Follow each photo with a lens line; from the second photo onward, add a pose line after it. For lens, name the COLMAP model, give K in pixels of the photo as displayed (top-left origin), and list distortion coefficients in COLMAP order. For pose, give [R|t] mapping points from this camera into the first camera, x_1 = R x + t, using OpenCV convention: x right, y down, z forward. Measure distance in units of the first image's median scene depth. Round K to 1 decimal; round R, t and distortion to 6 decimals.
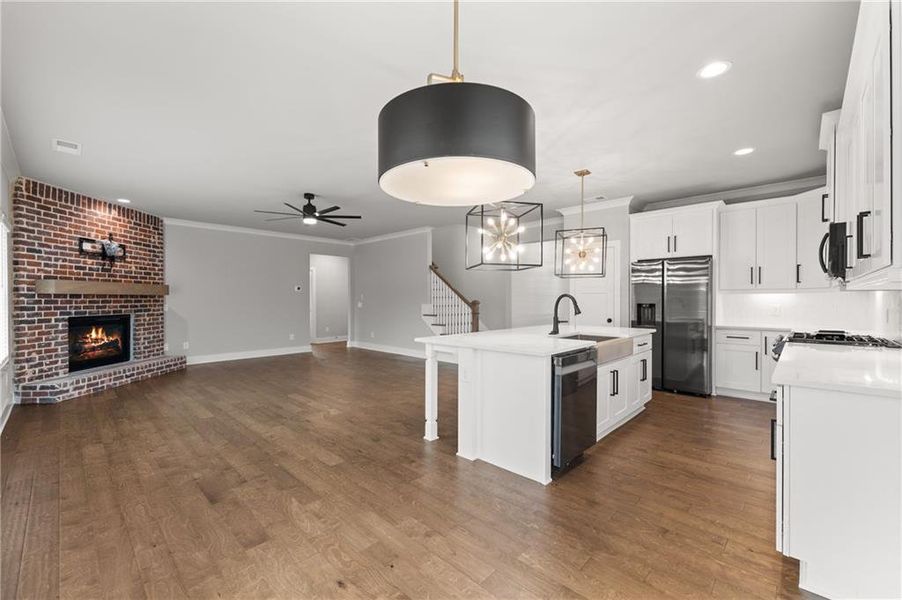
lens RADIAL K [[369.6, 0, 450.8], [0, 369.6, 299.6], [0, 0, 1]] dist [-0.001260, -0.000016]
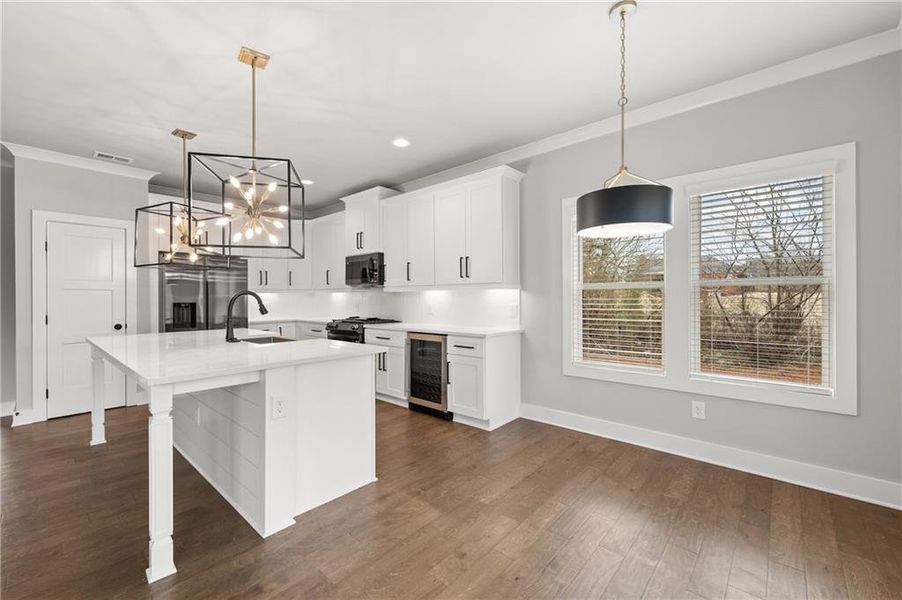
lens RADIAL K [[369.6, 0, 450.2], [0, 369.6, 301.0], [0, 0, 1]] dist [-0.001260, -0.000016]
pose [[-0.029488, -0.006405, 0.999545, -0.327374], [0.005770, 0.999962, 0.006578, 0.003908], [-0.999548, 0.005961, -0.029450, 0.360674]]
